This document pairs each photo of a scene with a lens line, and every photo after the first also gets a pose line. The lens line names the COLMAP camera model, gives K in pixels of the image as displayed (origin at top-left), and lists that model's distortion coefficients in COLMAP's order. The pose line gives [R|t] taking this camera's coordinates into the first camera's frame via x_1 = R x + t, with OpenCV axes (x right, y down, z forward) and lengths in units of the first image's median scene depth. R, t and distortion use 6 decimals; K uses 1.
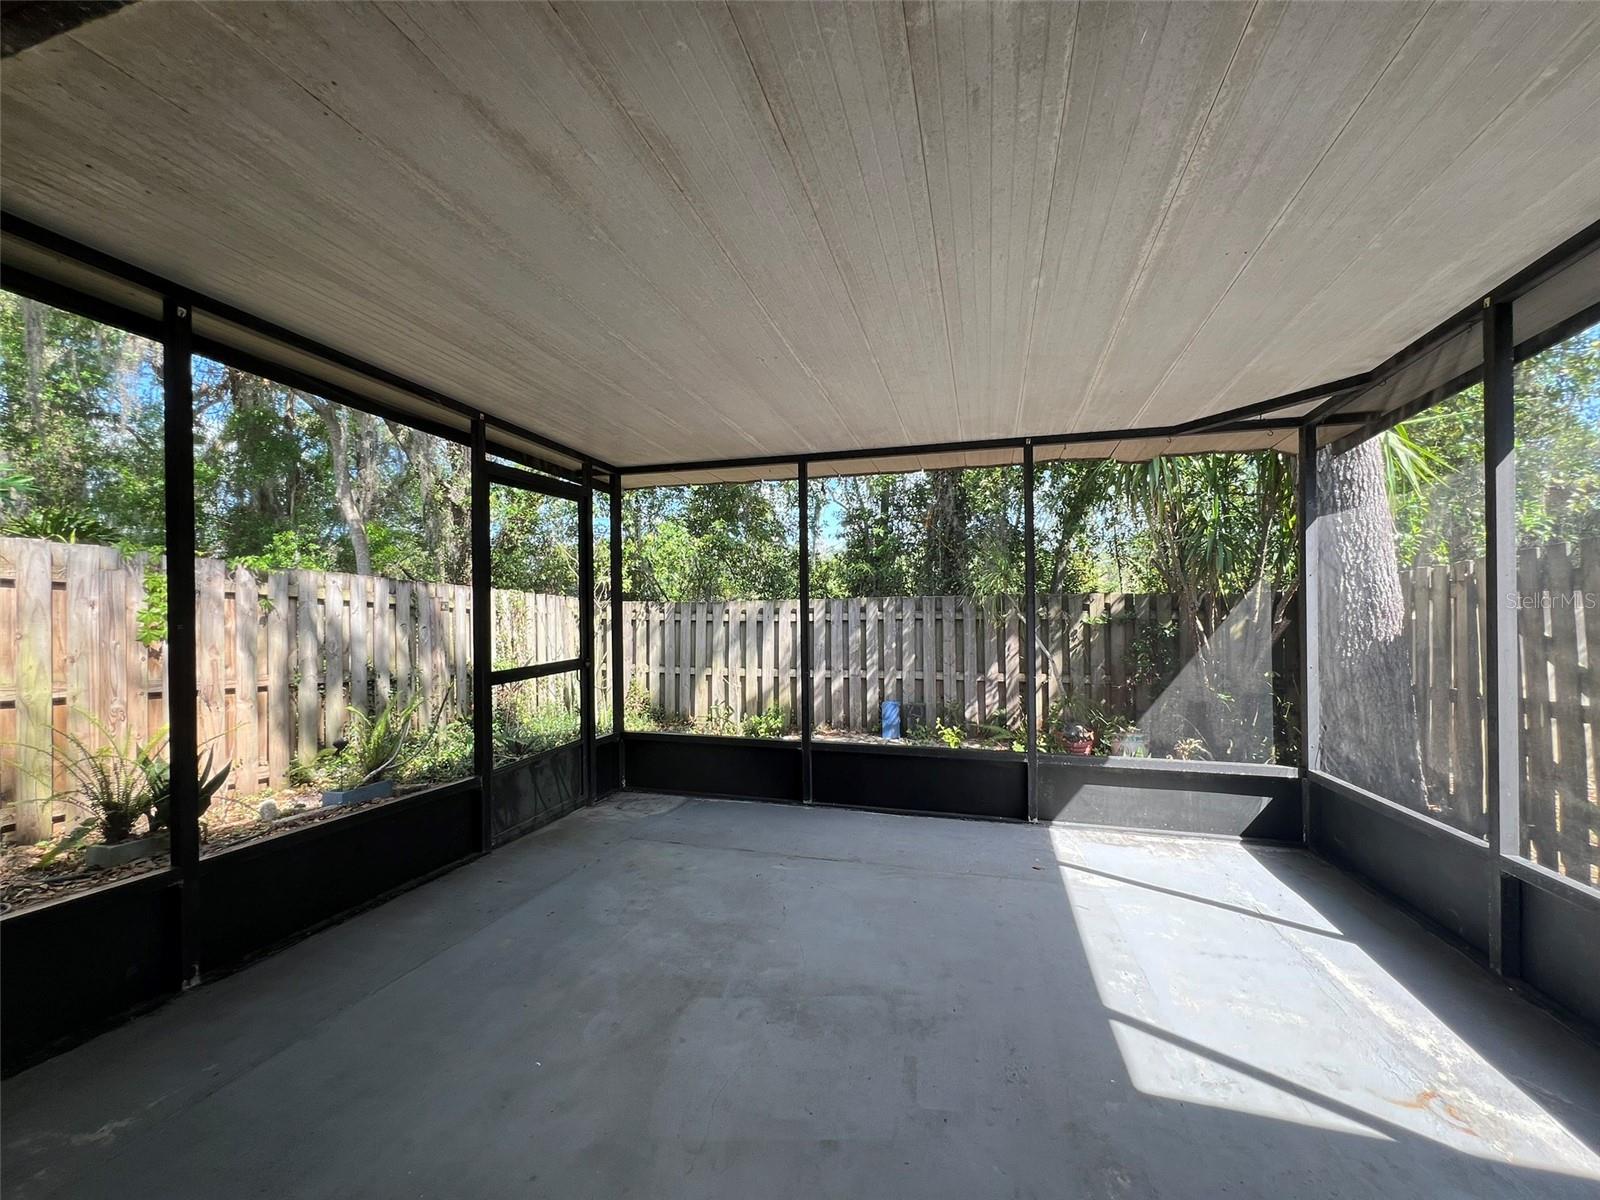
lens RADIAL K [[640.2, 0, 795.0], [0, 640.2, 601.1], [0, 0, 1]] dist [-0.002307, 0.000650]
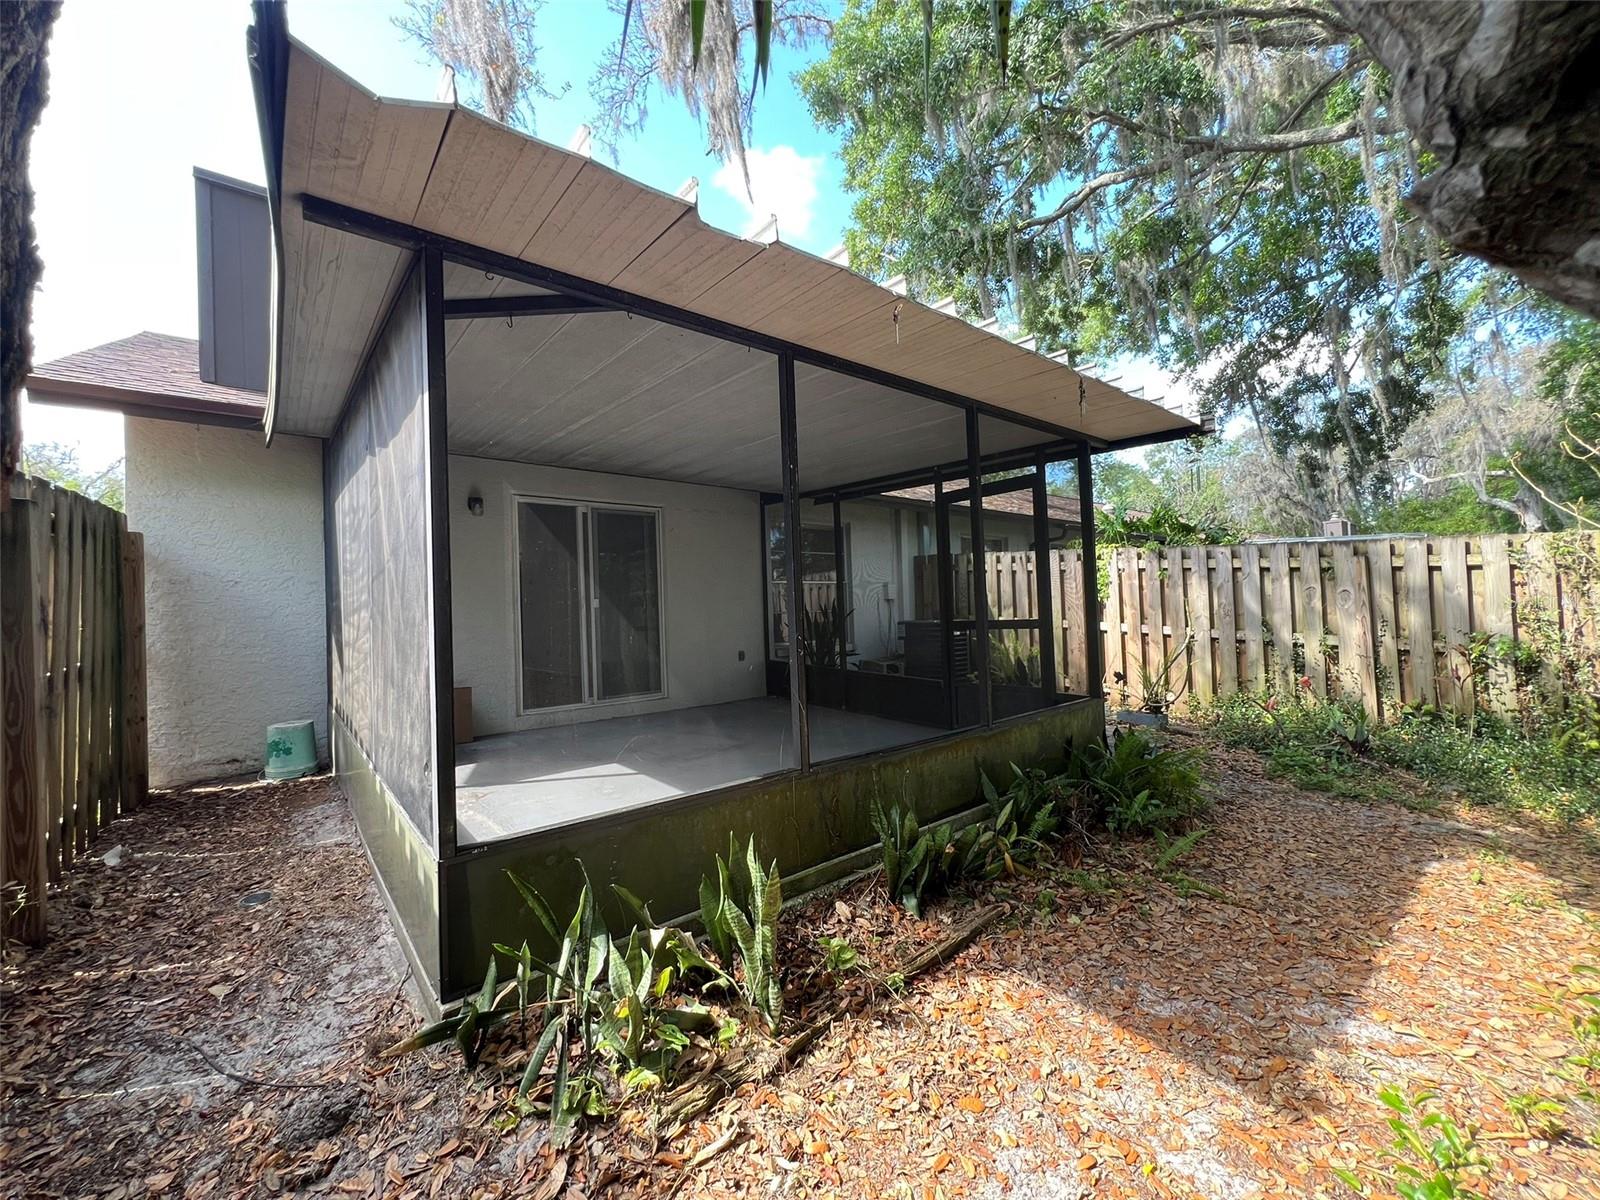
lens RADIAL K [[640.2, 0, 795.3], [0, 640.2, 596.7], [0, 0, 1]] dist [-0.002307, 0.000650]
pose [[-0.554655, 0.006546, -0.832055, 1.072807], [0.039876, 0.999029, -0.018722, 0.063951], [0.831125, -0.043564, -0.554377, 1.538145]]
